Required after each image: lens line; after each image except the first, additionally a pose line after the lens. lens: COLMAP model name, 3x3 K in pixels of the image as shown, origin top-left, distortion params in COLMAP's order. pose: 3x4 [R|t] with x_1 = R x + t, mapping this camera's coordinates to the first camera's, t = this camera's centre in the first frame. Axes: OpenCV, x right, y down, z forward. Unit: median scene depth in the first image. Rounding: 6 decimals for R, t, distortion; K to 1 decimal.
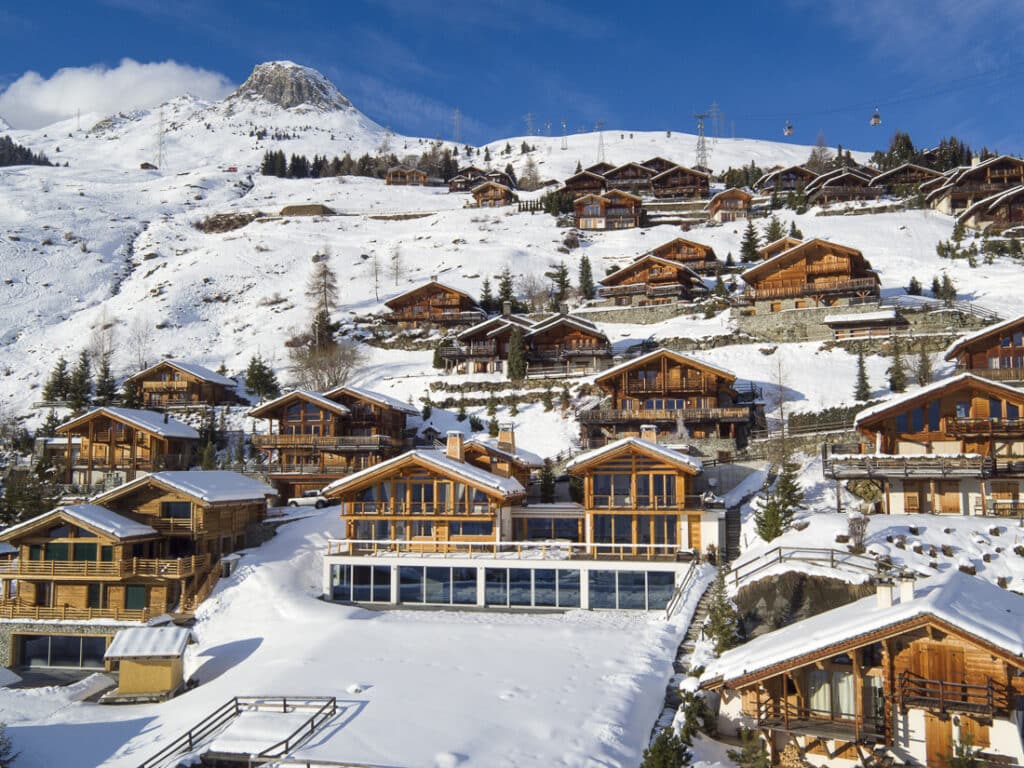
lens RADIAL K [[891.0, 0, 512.0], [0, 891.0, 384.0], [0, 0, 1]] dist [-0.006777, -0.003980]
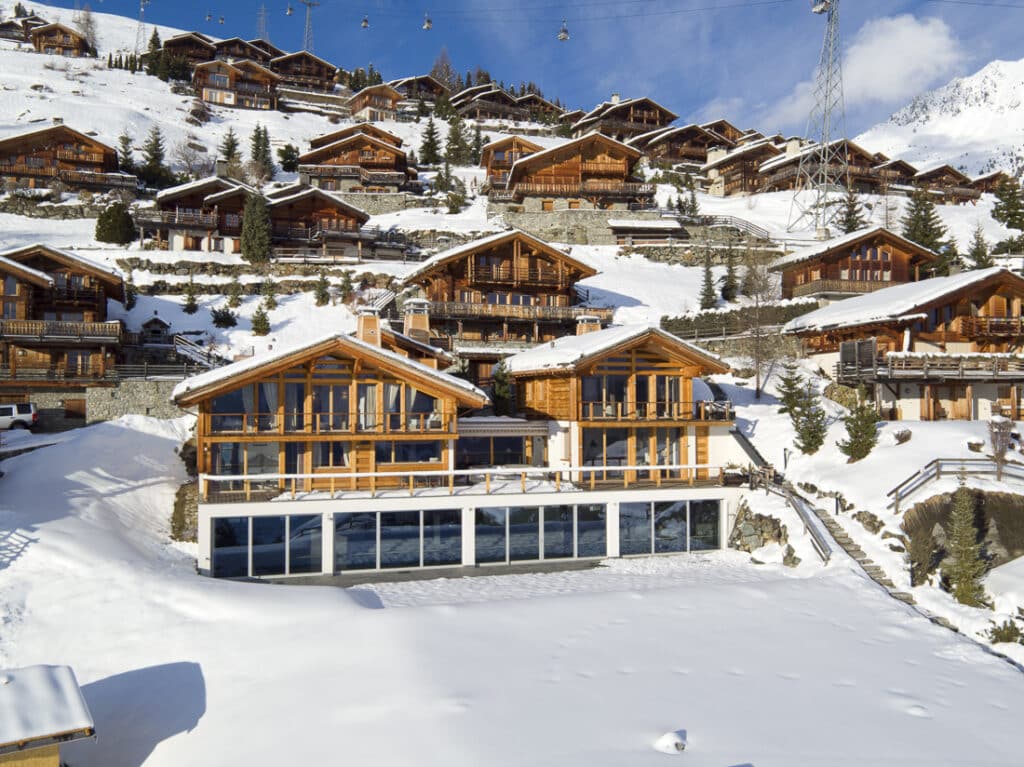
lens RADIAL K [[913.8, 0, 512.0], [0, 913.8, 383.5], [0, 0, 1]] dist [0.001198, 0.001498]
pose [[0.858229, 0.016264, 0.513009, -0.234114], [-0.052232, 0.997076, 0.055770, 0.048725], [-0.510603, -0.074659, 0.856569, 0.268929]]
